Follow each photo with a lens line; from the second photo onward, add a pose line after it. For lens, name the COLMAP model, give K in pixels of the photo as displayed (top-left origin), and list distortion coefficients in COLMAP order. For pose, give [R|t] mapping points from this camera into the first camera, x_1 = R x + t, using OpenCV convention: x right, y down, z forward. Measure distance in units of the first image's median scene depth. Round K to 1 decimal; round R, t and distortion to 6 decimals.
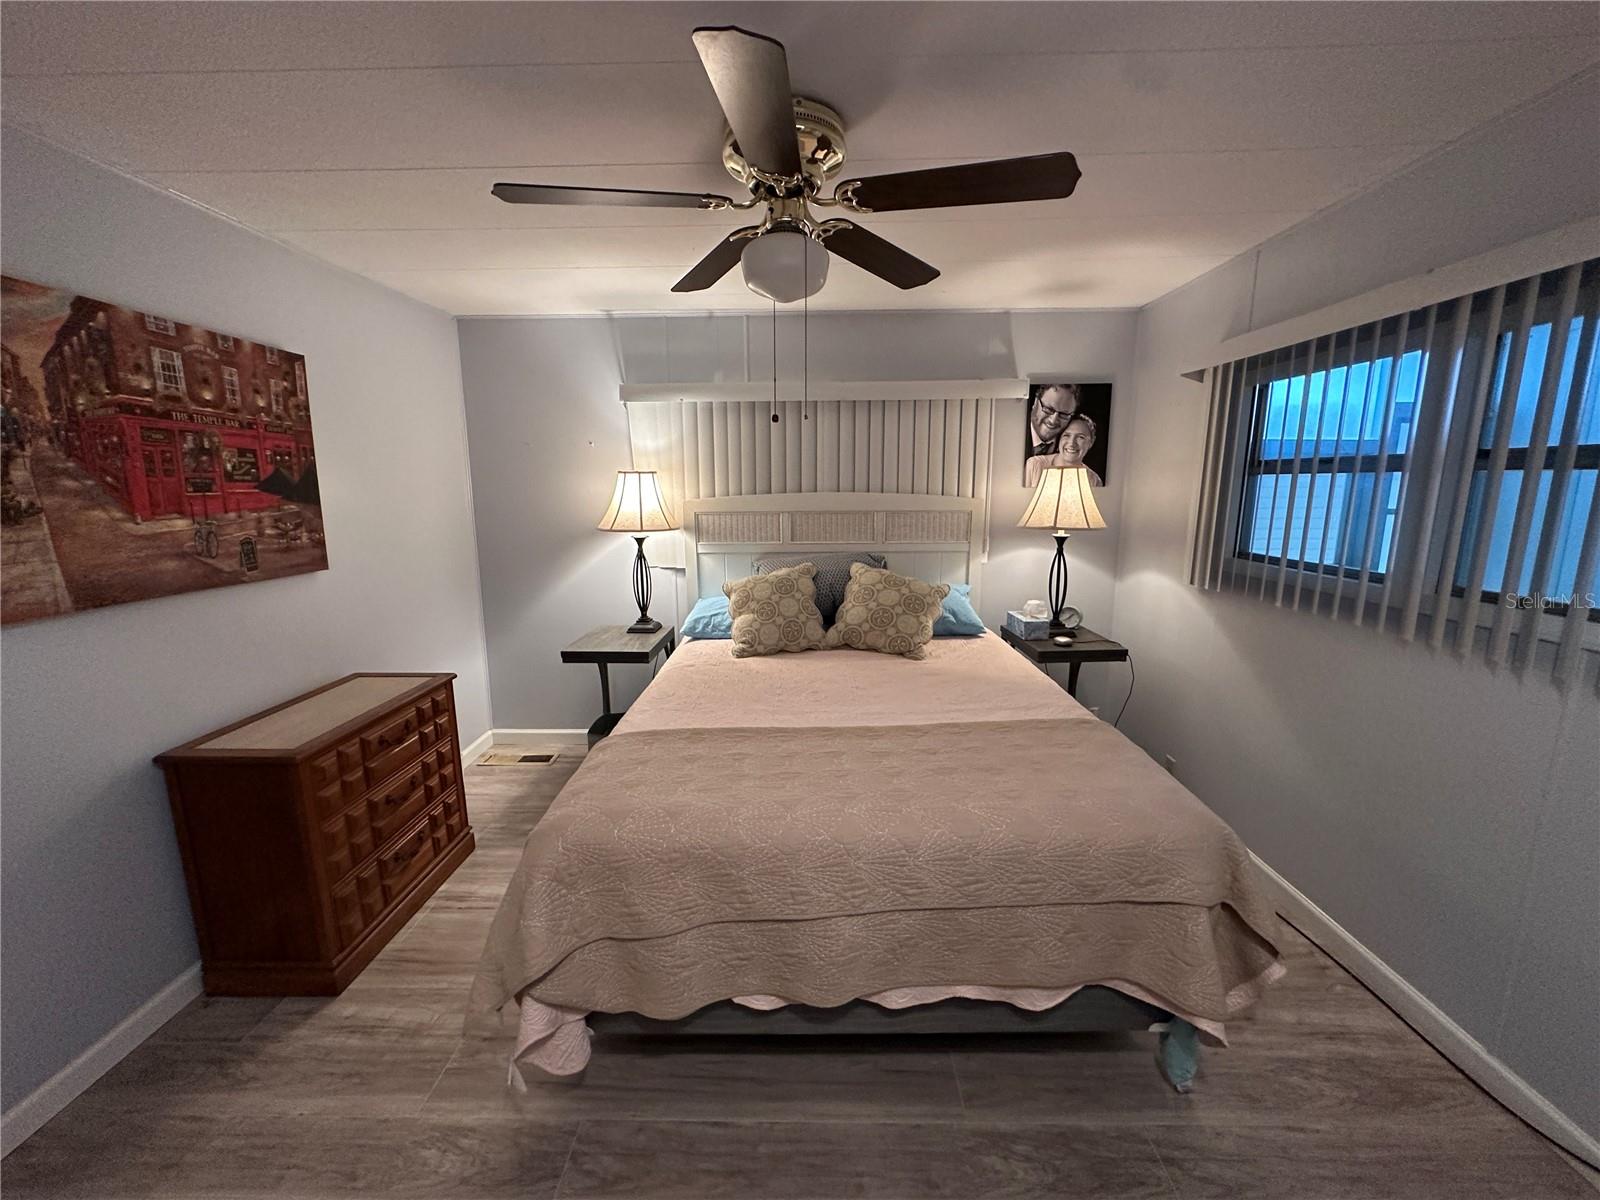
lens RADIAL K [[641.6, 0, 798.0], [0, 641.6, 602.7], [0, 0, 1]] dist [-0.006425, 0.002872]
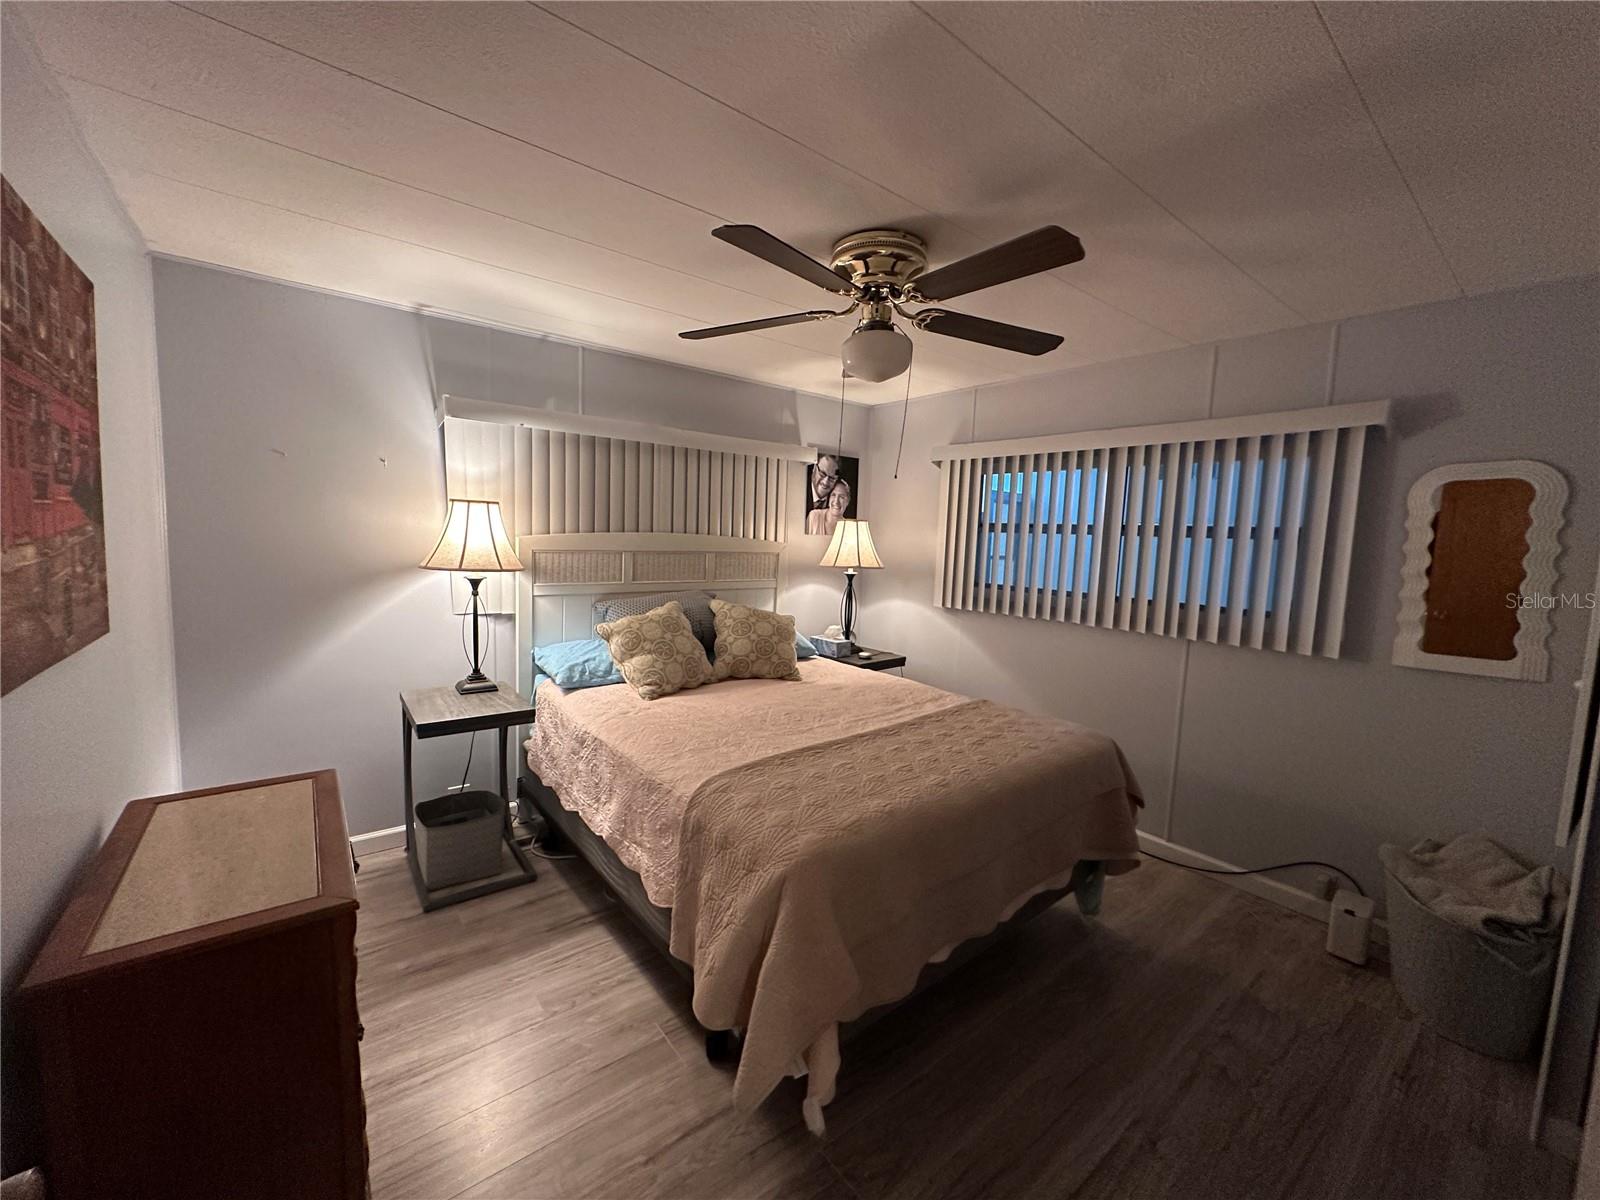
lens RADIAL K [[641.6, 0, 809.1], [0, 641.6, 599.4], [0, 0, 1]] dist [-0.006425, 0.002872]
pose [[0.764396, -0.031129, 0.643995, -0.448922], [0.077005, 0.996092, -0.043253, -0.004466], [-0.640132, 0.082653, 0.763806, 0.080811]]
